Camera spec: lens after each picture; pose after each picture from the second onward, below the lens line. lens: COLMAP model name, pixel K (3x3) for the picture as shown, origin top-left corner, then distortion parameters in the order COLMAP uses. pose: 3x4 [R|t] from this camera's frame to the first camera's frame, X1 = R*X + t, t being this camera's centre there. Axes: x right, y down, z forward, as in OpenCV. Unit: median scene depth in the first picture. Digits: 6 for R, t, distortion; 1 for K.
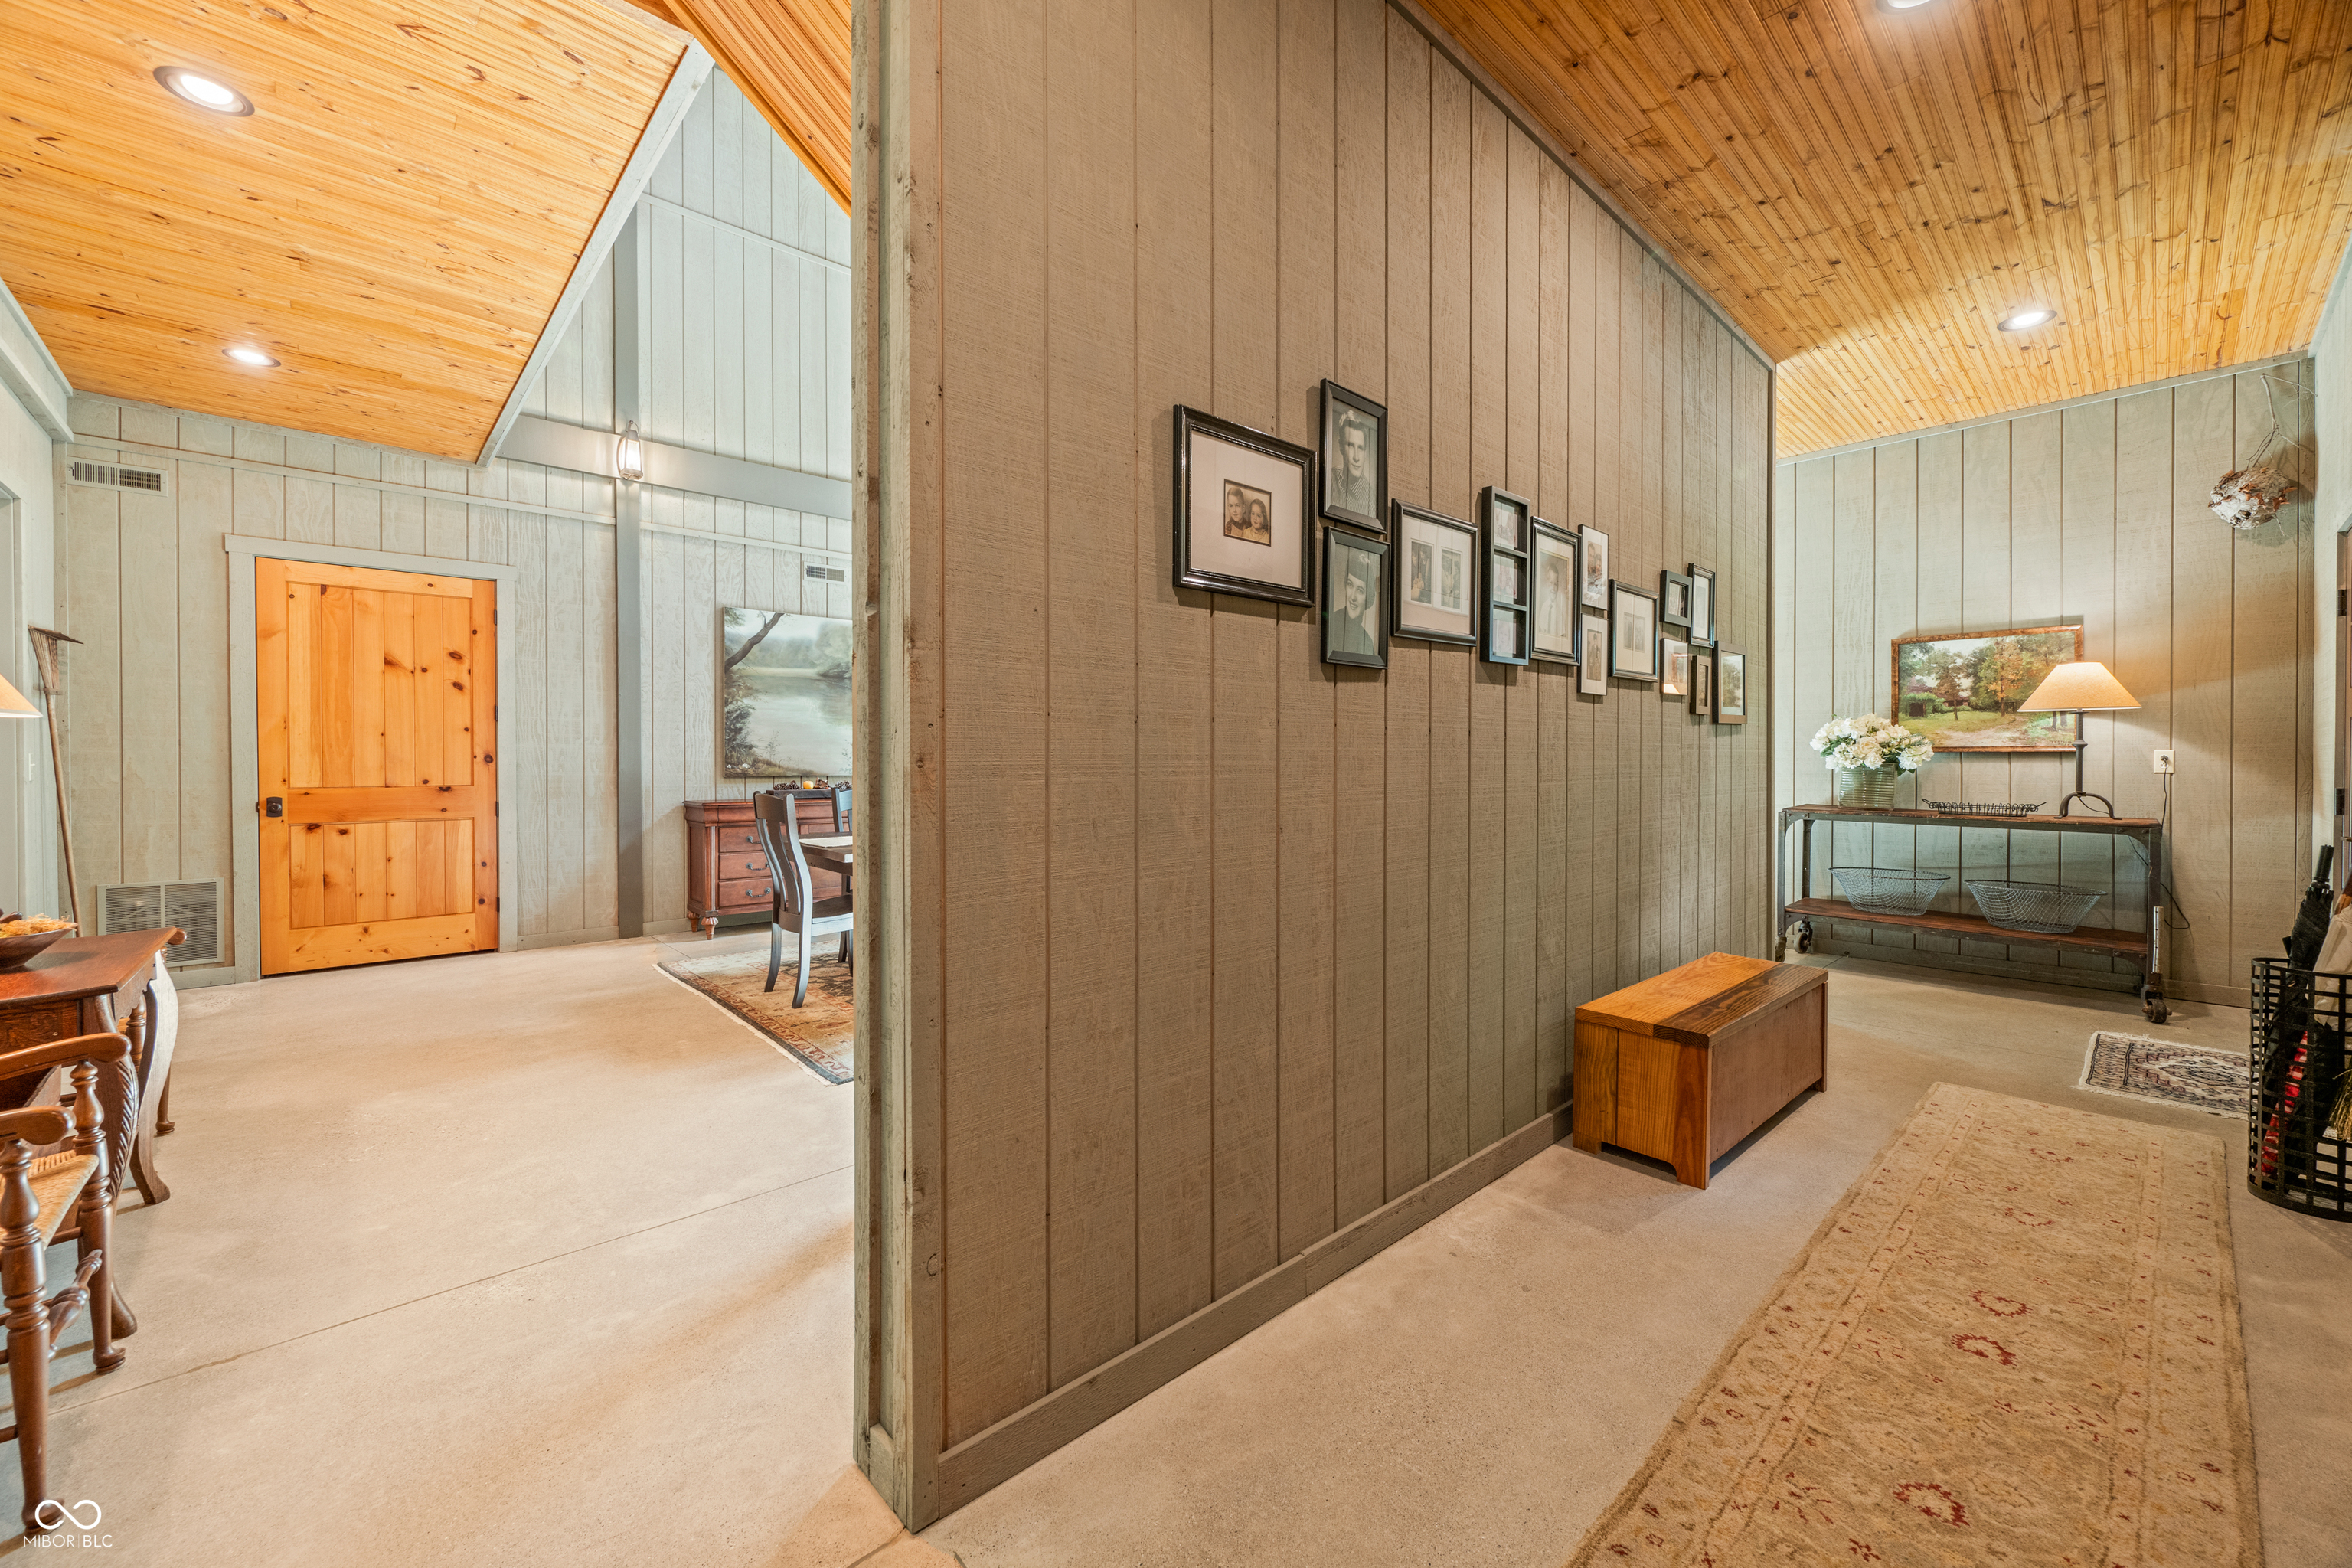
lens RADIAL K [[927.1, 0, 1186.8], [0, 927.1, 774.5], [0, 0, 1]] dist [-0.002873, 0.000861]
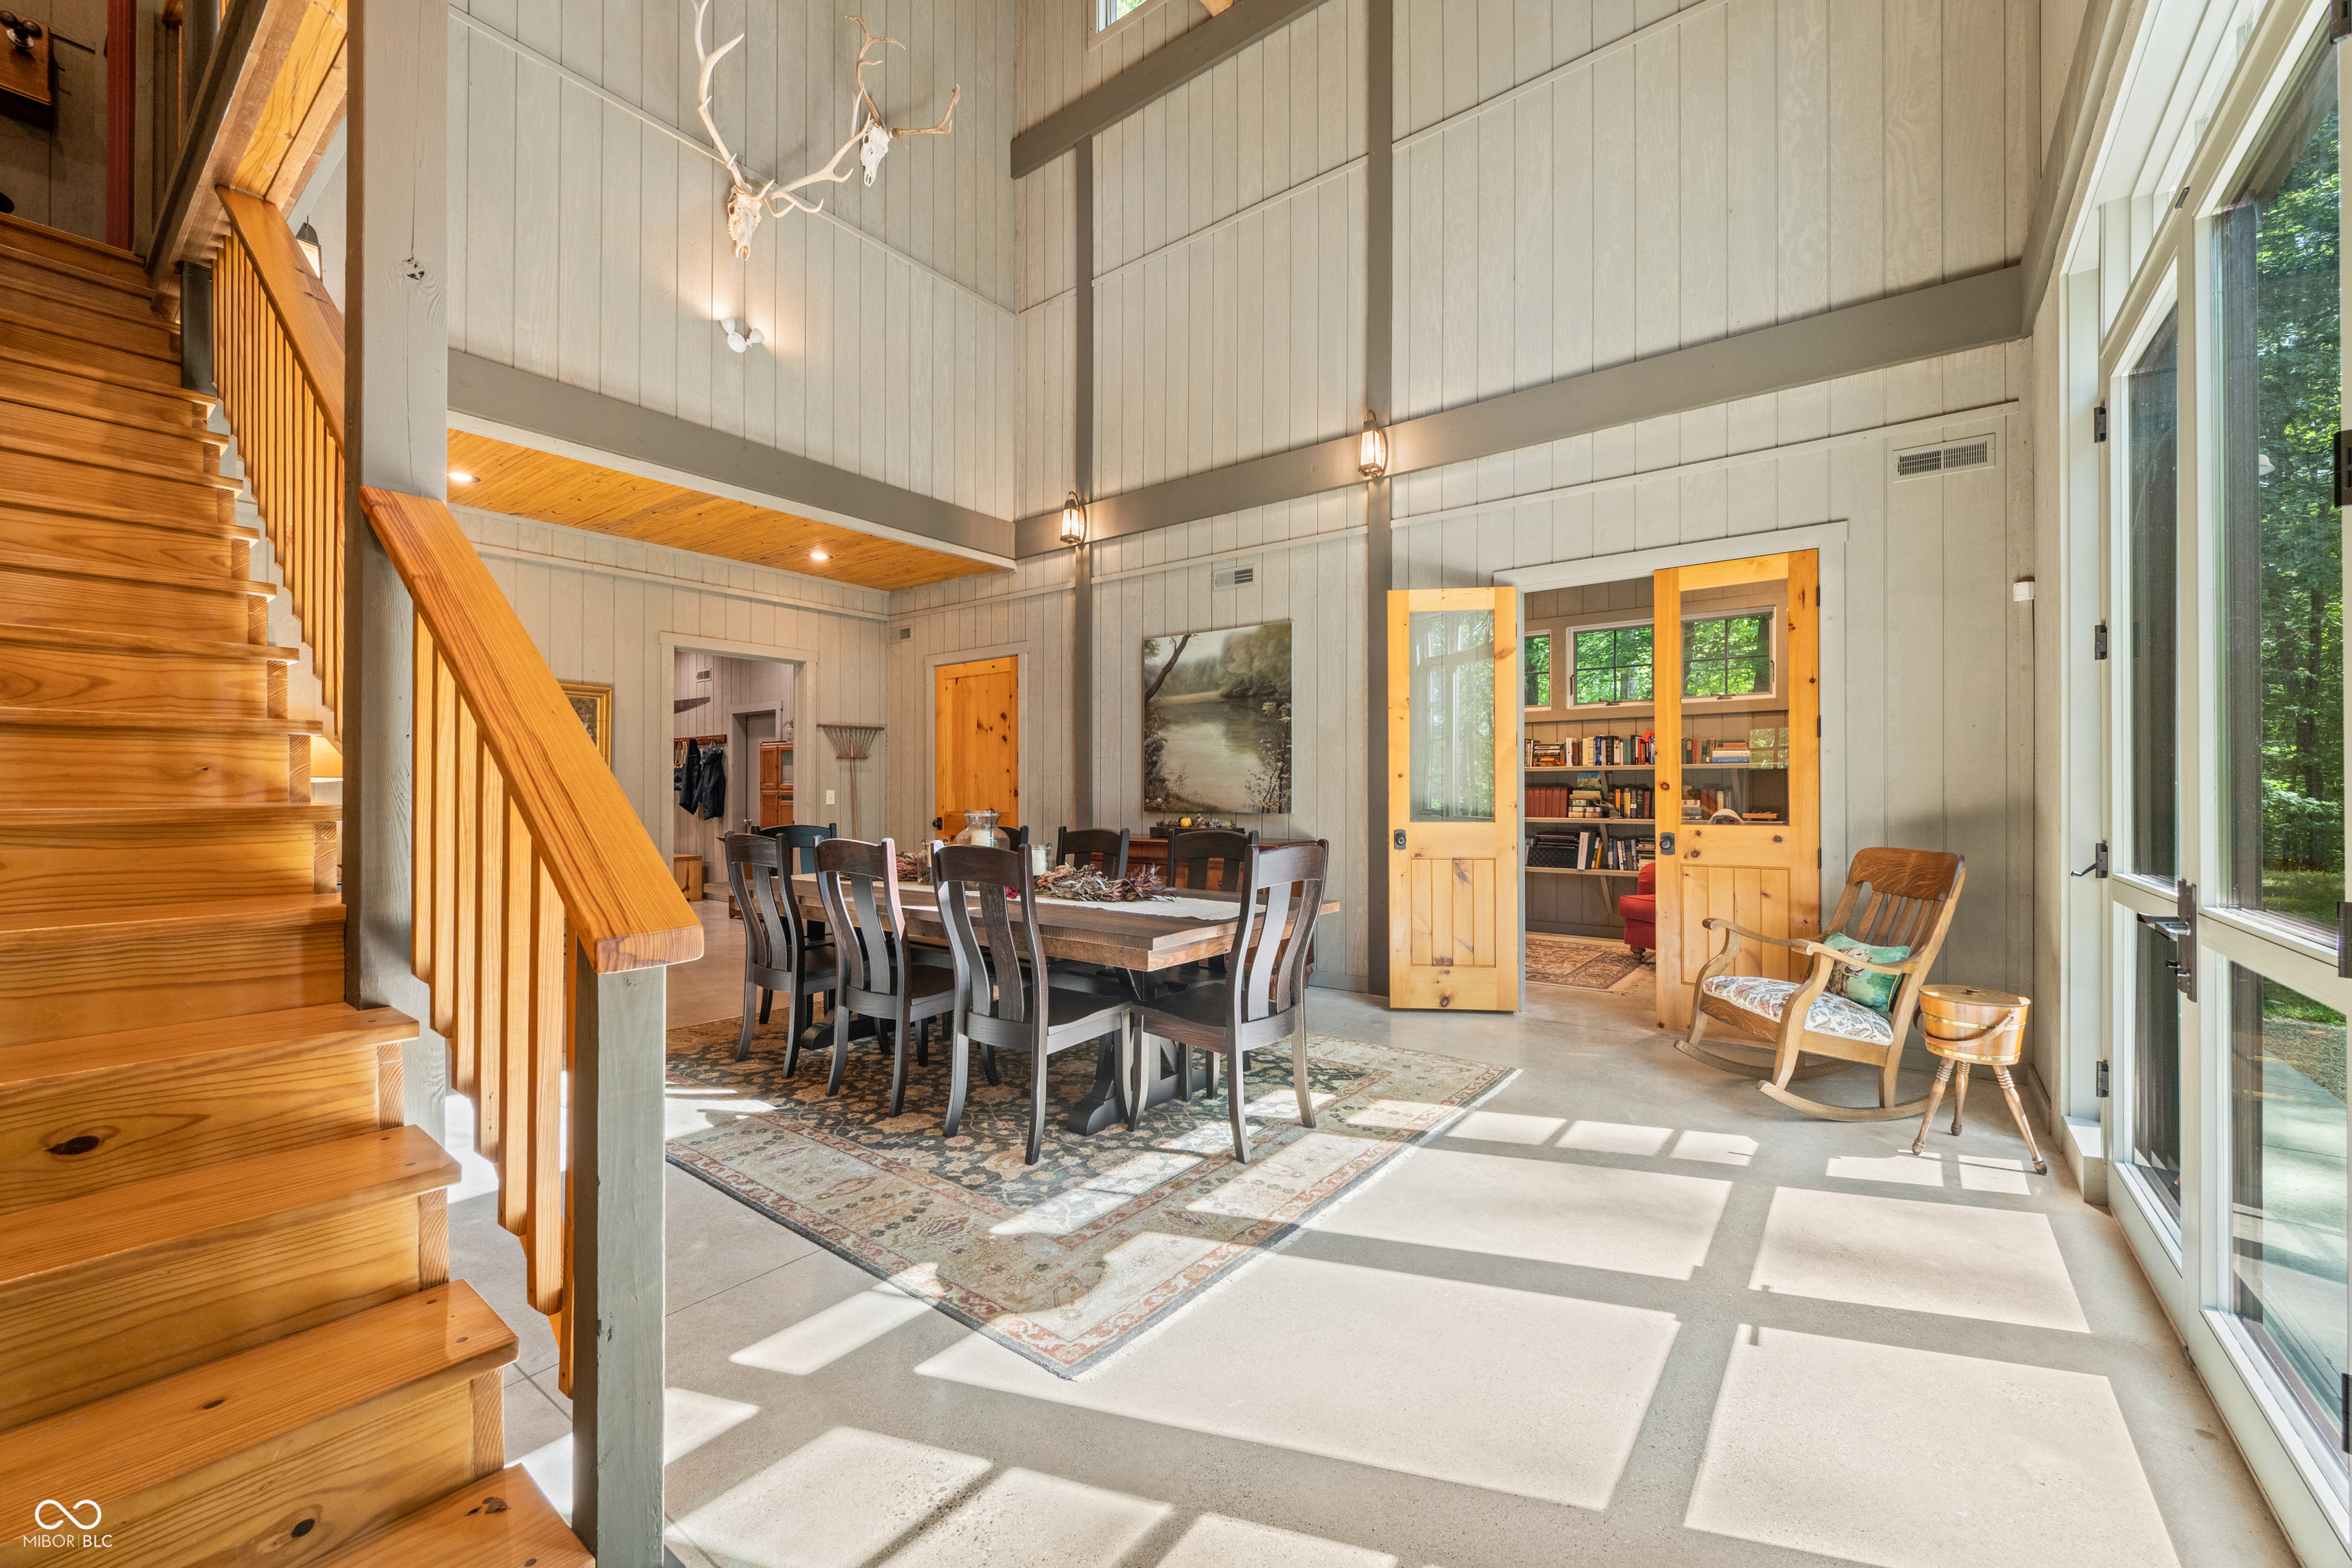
lens RADIAL K [[927.1, 0, 1166.4], [0, 927.1, 789.4], [0, 0, 1]] dist [-0.002873, 0.000861]
pose [[0.163241, -0.004063, -0.986578, 0.534451], [-0.015556, 0.999857, -0.006692, -0.015864], [0.986464, 0.016440, 0.163155, 0.952573]]
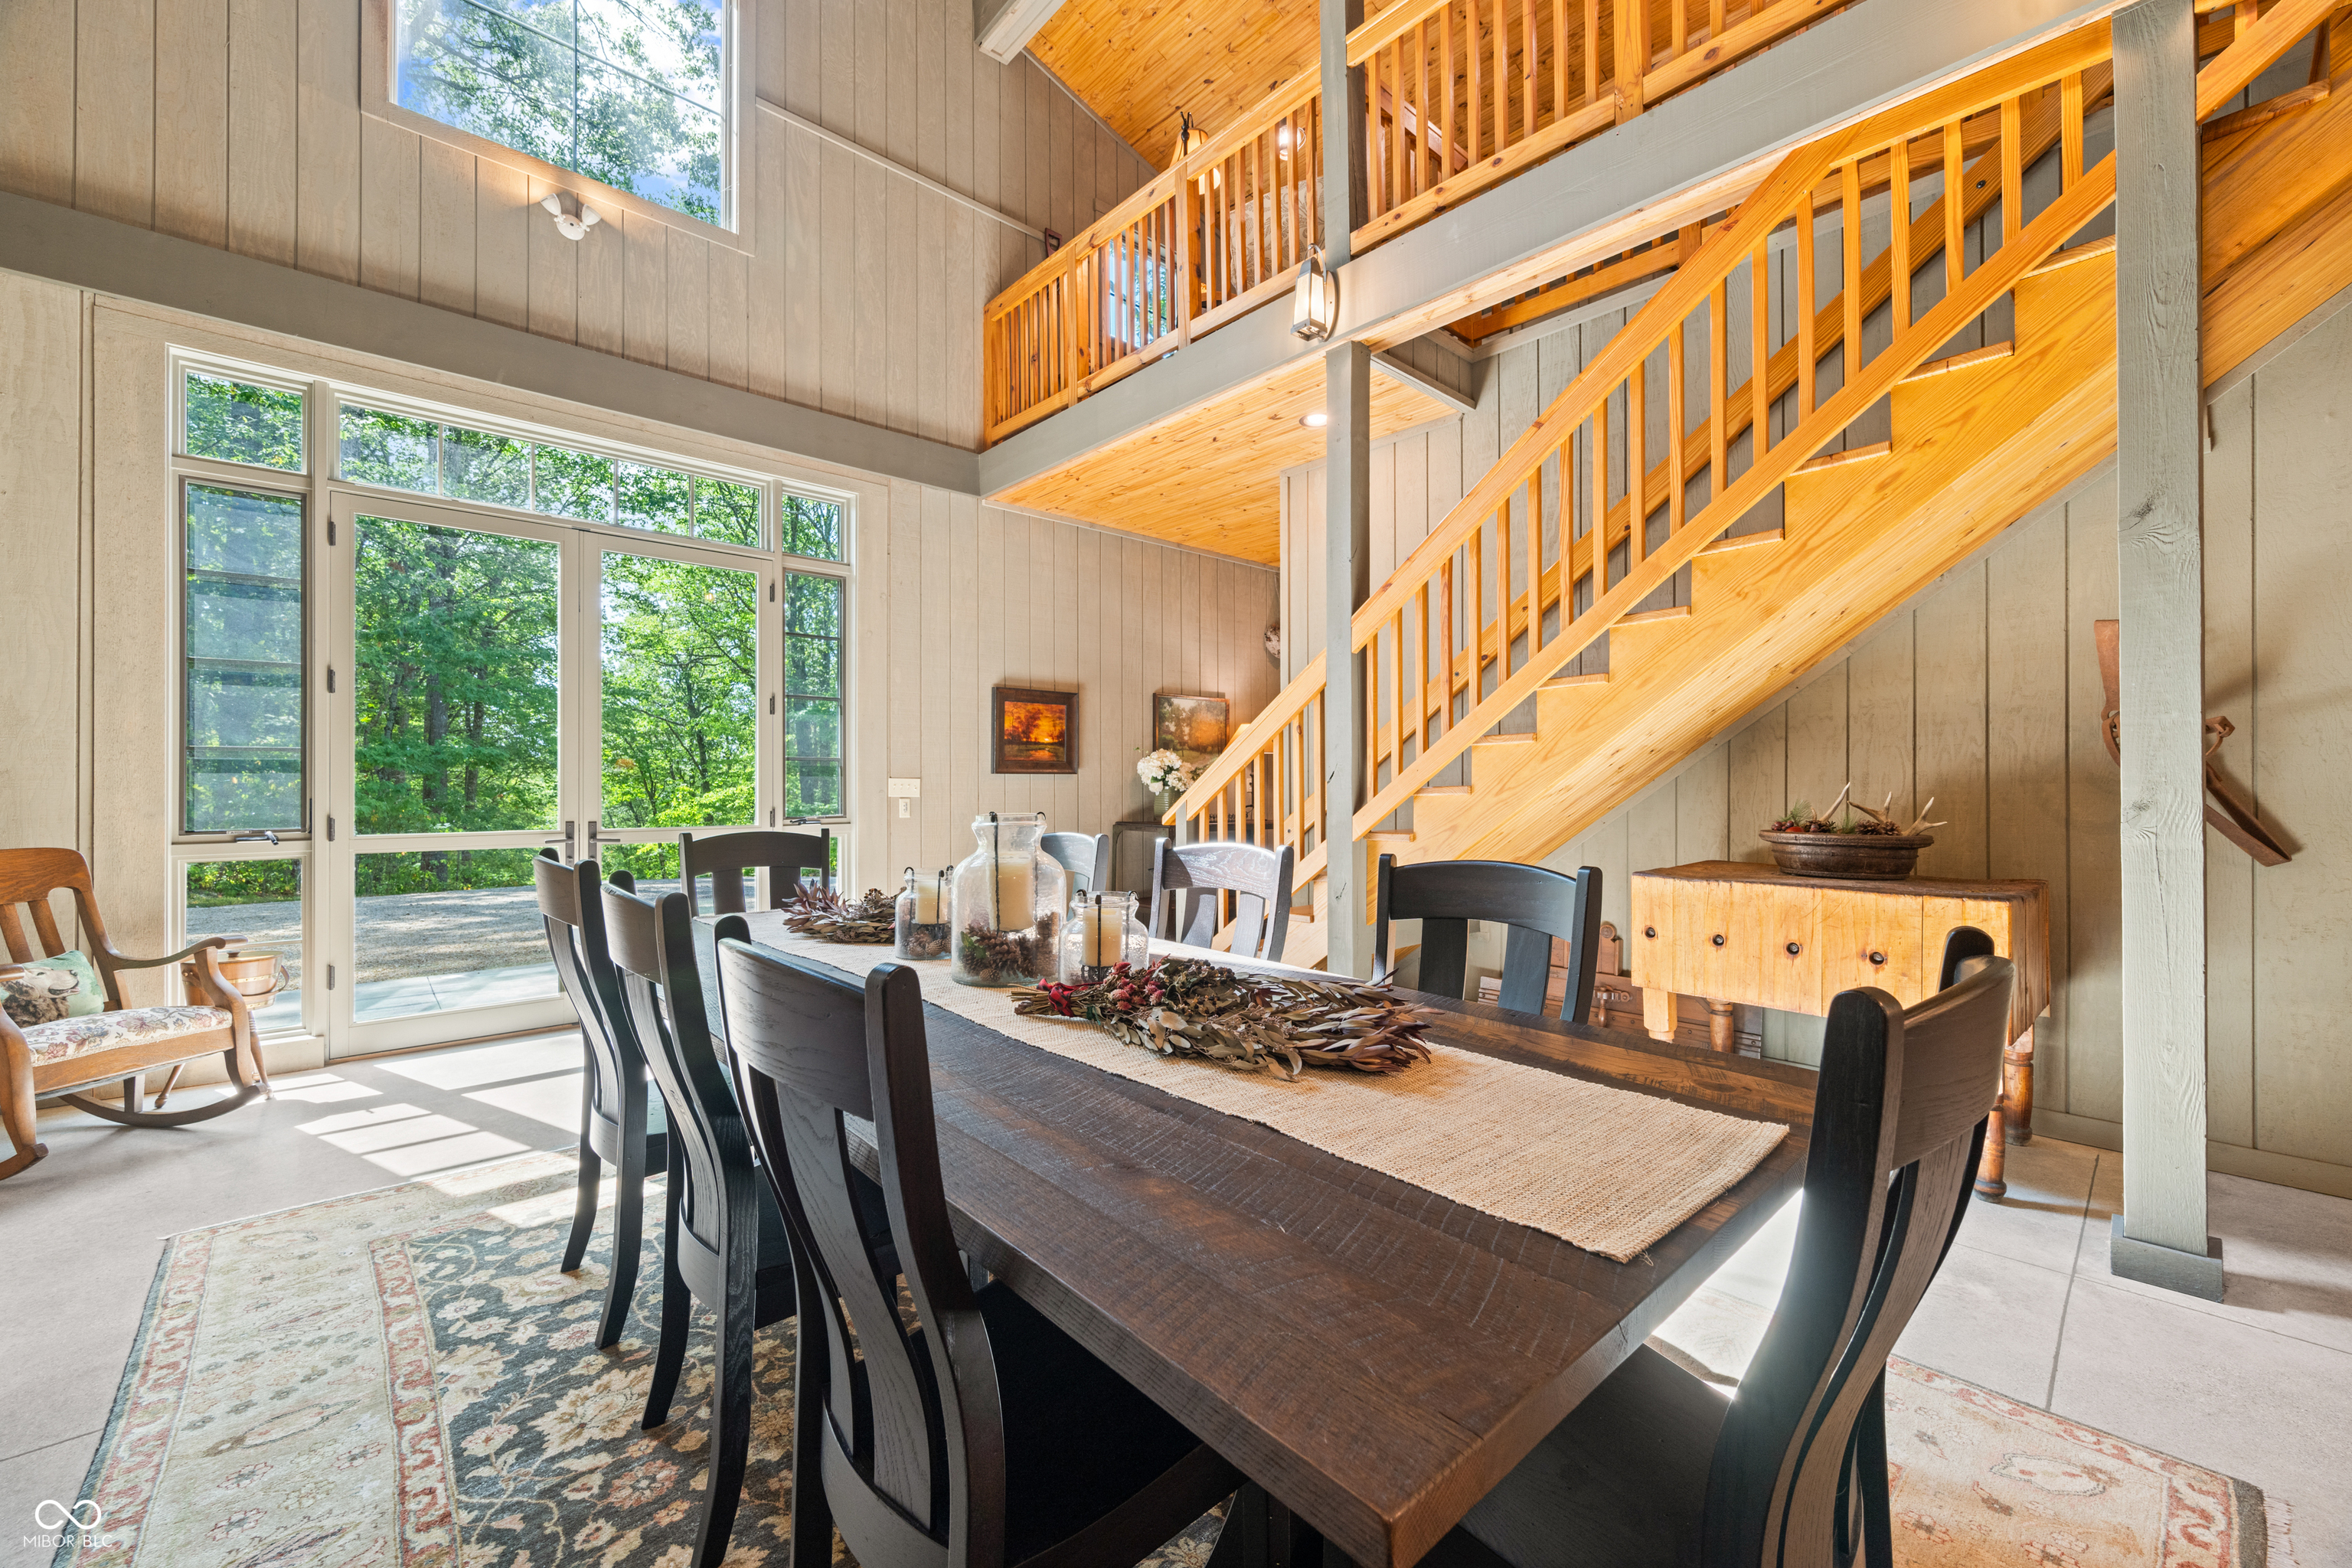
lens RADIAL K [[927.1, 0, 1166.1], [0, 927.1, 776.4], [0, 0, 1]] dist [-0.002873, 0.000861]
pose [[0.012629, 0.011184, 0.999858, -0.482670], [0.019039, 0.999753, -0.011423, -0.010760], [-0.999739, 0.019180, 0.012413, 0.871329]]
